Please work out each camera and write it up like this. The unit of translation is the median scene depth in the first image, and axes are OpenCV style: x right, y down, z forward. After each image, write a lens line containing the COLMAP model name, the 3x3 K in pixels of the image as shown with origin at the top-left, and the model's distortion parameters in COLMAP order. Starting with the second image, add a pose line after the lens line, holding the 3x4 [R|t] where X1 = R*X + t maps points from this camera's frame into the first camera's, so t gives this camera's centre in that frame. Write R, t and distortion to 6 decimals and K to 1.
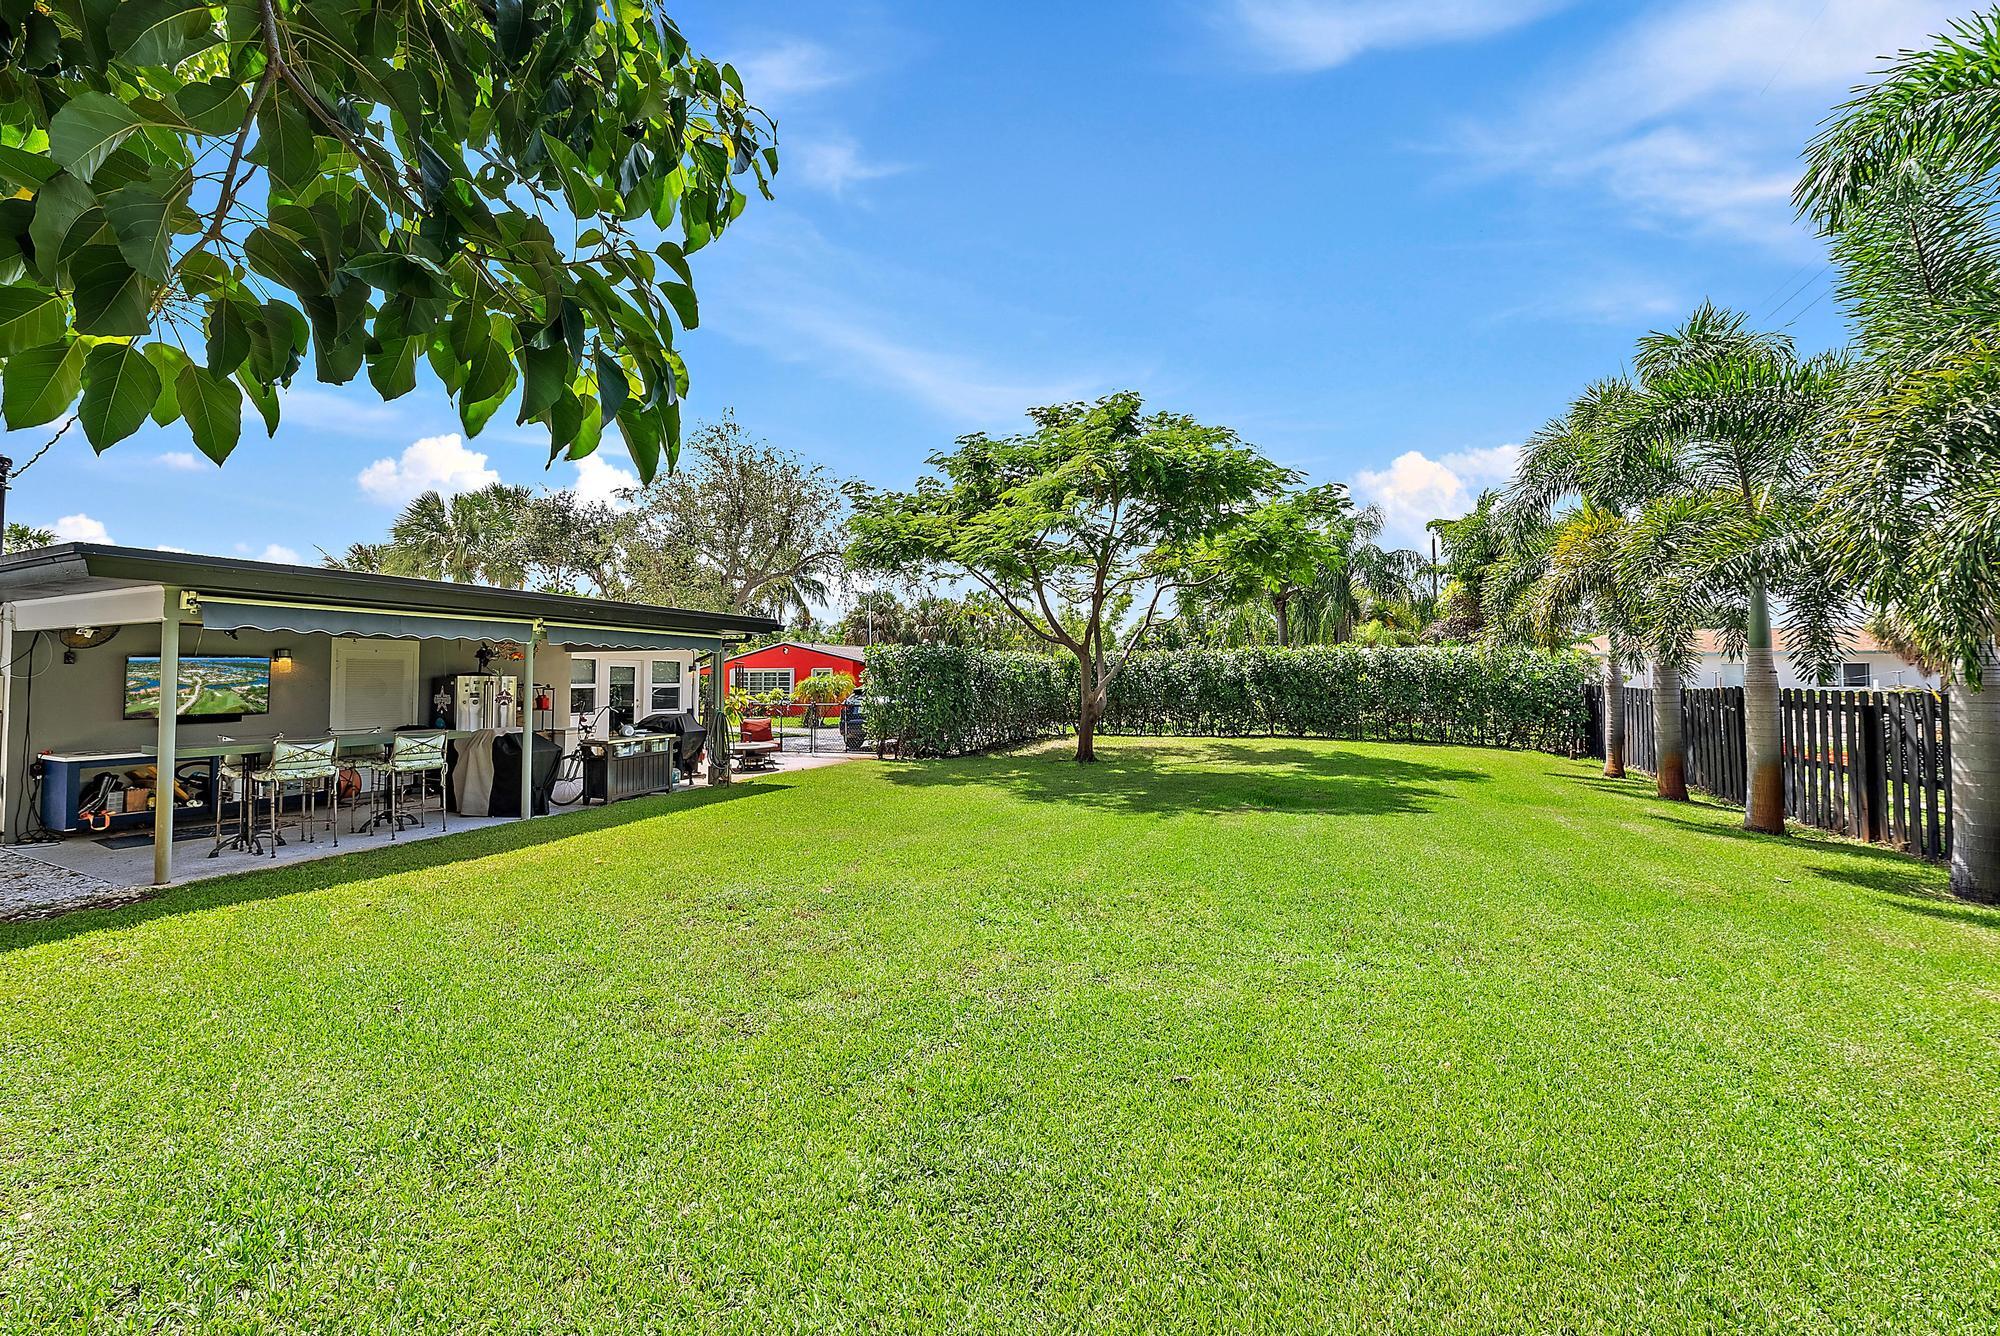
lens RADIAL K [[735.5, 0, 1000.7], [0, 735.5, 664.9], [0, 0, 1]] dist [0.000462, -0.000127]
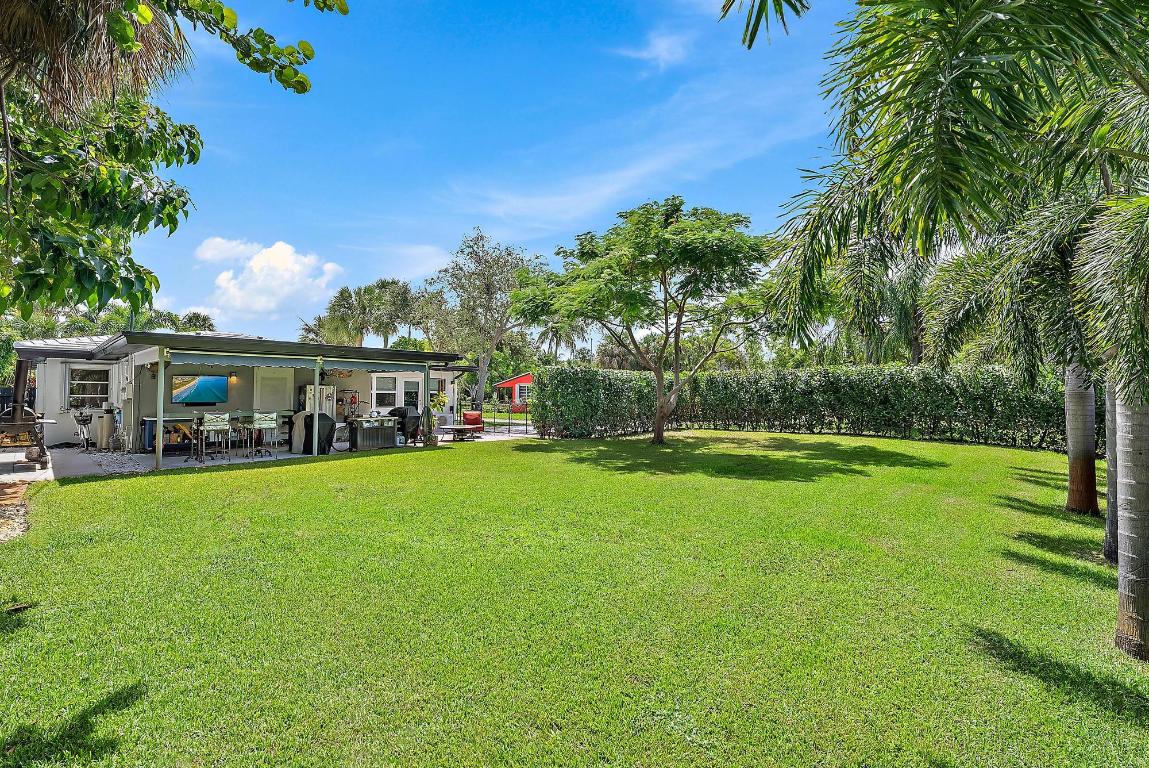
lens RADIAL K [[531.8, 0, 576.2], [0, 531.8, 384.5], [0, 0, 1]] dist [-0.000729, 0.000239]
pose [[0.939796, 0.000903, -0.341736, 0.359977], [0.000680, 0.999990, 0.004514, 0.005465], [0.341736, -0.004475, 0.939785, -0.083619]]
